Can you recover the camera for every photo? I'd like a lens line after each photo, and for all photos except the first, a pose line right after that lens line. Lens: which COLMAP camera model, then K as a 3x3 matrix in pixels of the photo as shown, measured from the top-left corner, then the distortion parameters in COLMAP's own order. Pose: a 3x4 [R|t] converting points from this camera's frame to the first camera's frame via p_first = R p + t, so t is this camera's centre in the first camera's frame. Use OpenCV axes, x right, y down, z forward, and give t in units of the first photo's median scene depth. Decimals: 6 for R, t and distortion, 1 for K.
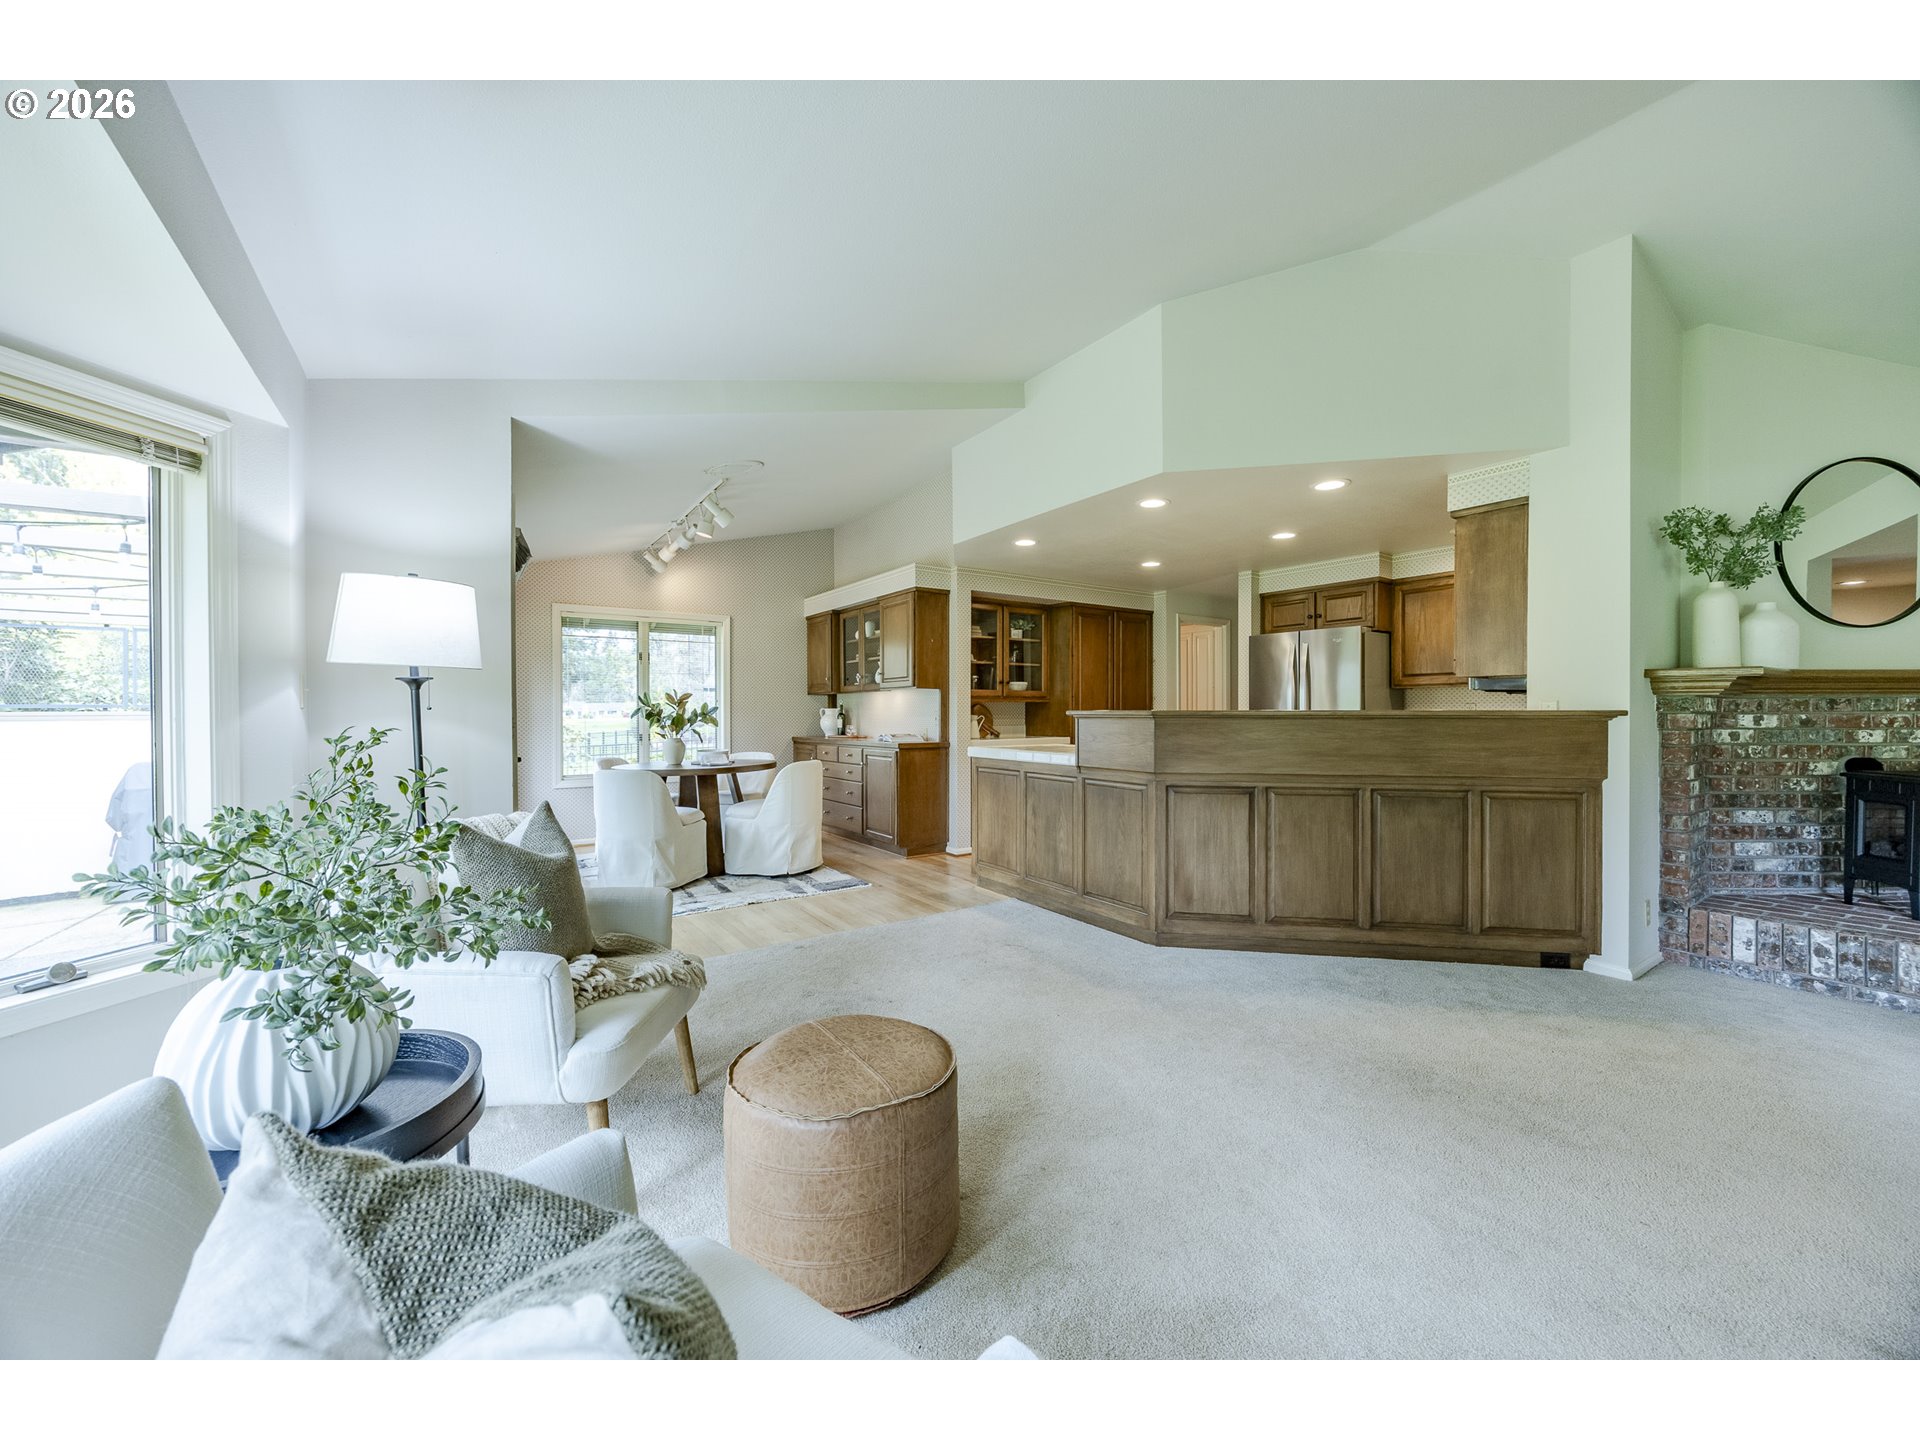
lens RADIAL K [[749.6, 0, 944.8], [0, 749.6, 720.1], [0, 0, 1]] dist [-0.008347, 0.000546]
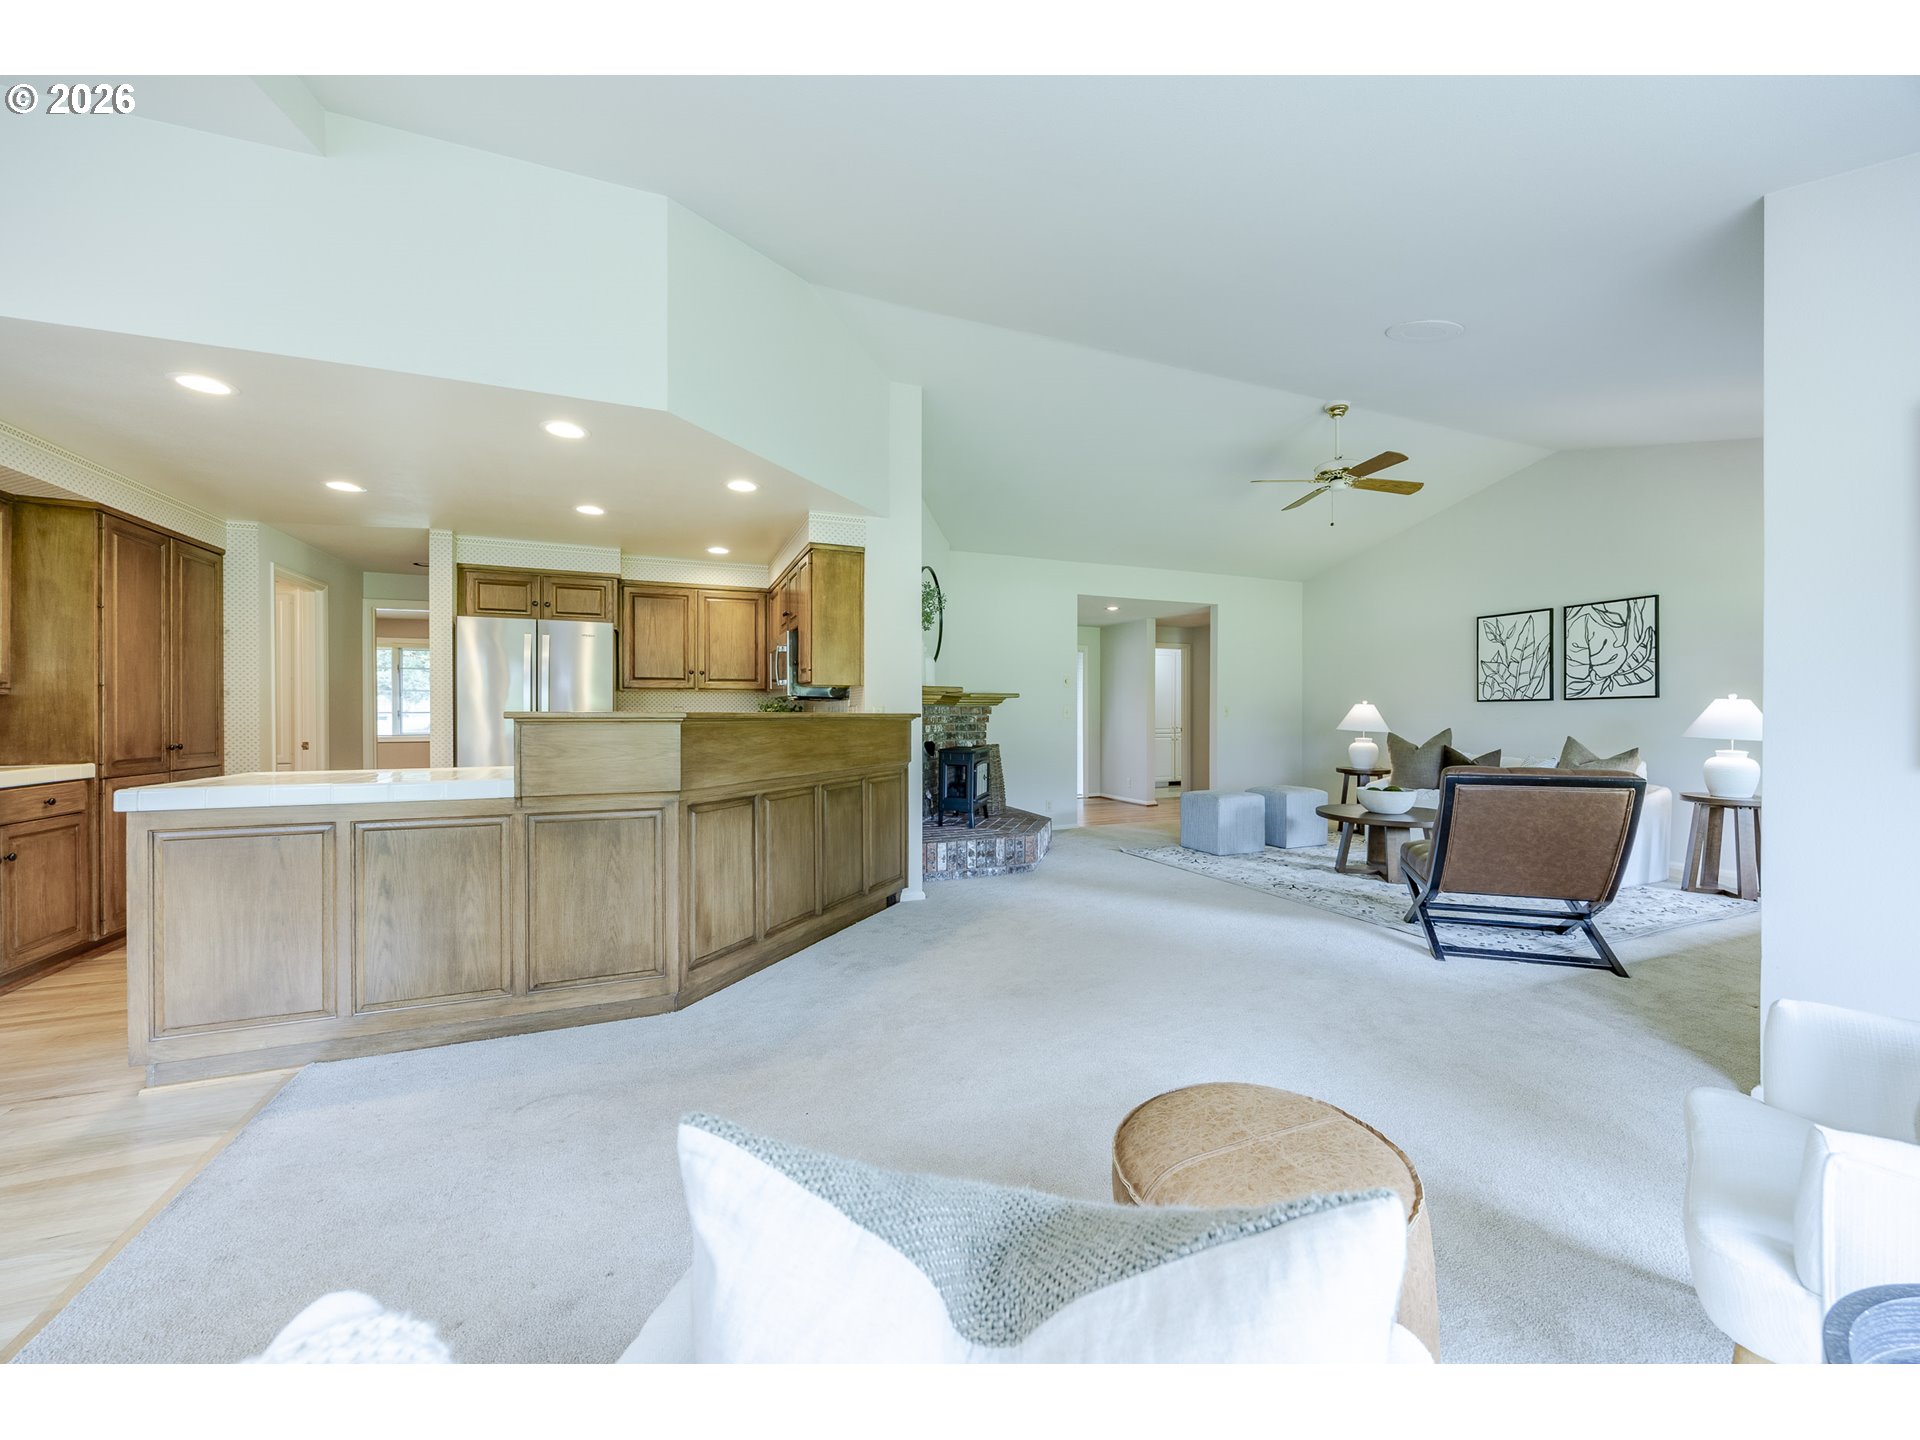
lens RADIAL K [[749.6, 0, 968.7], [0, 749.6, 718.0], [0, 0, 1]] dist [-0.008347, 0.000546]
pose [[0.177094, -0.002871, 0.984190, -0.462256], [0.008356, 0.999964, 0.001413, -0.005070], [-0.984158, 0.007974, 0.177112, 0.595320]]
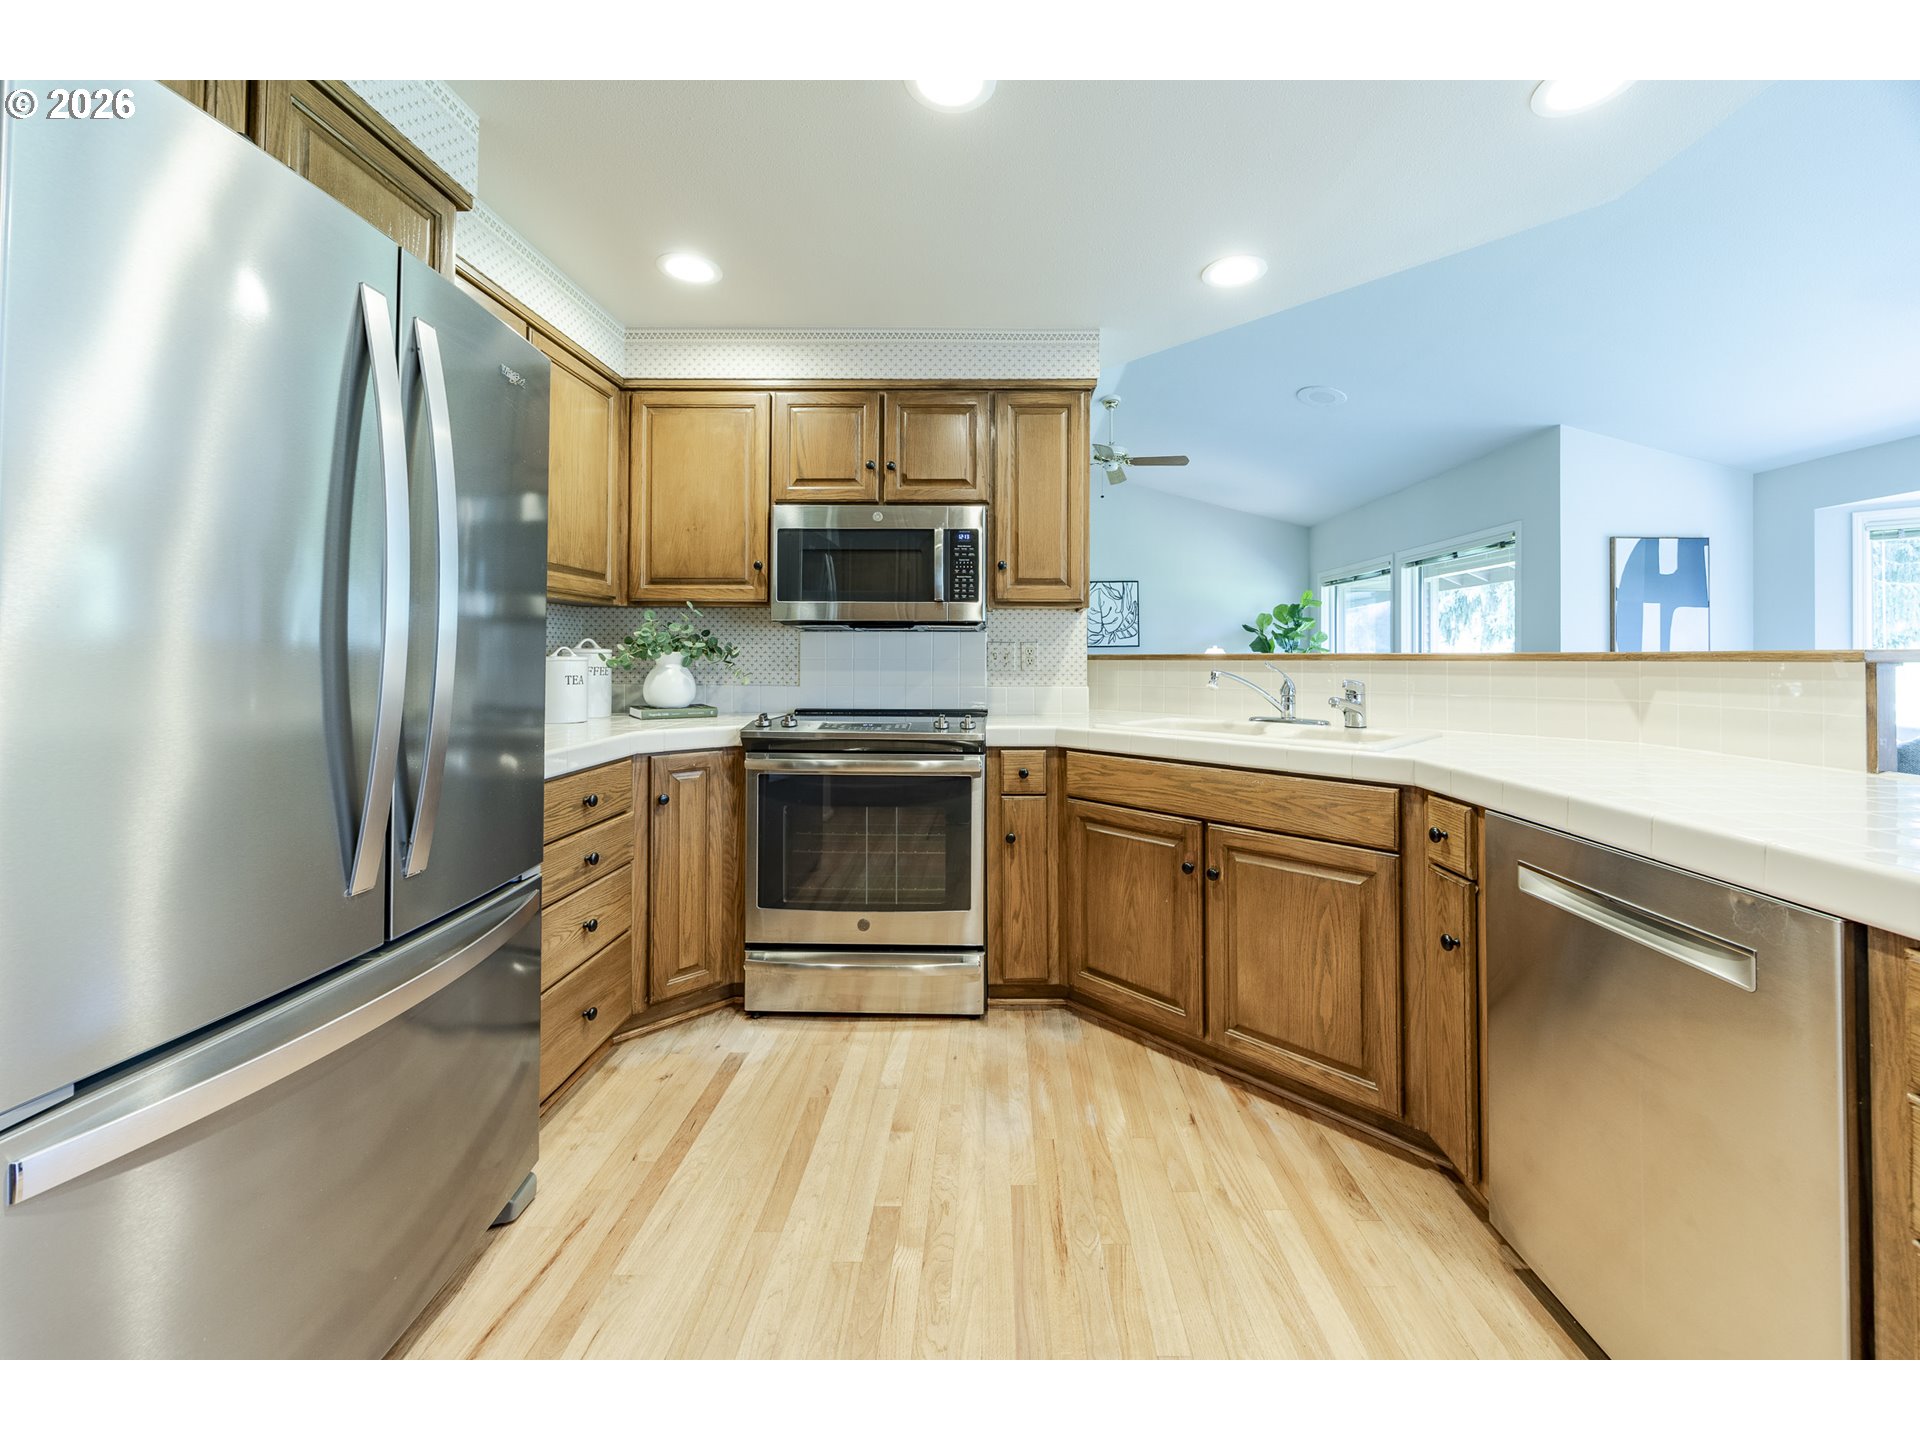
lens RADIAL K [[749.6, 0, 989.5], [0, 749.6, 648.3], [0, 0, 1]] dist [-0.008347, 0.000546]
pose [[-0.837044, 0.007212, 0.547088, 0.420472], [0.004641, 0.999971, -0.006081, -0.015433], [-0.547116, -0.002551, -0.837053, 1.829398]]
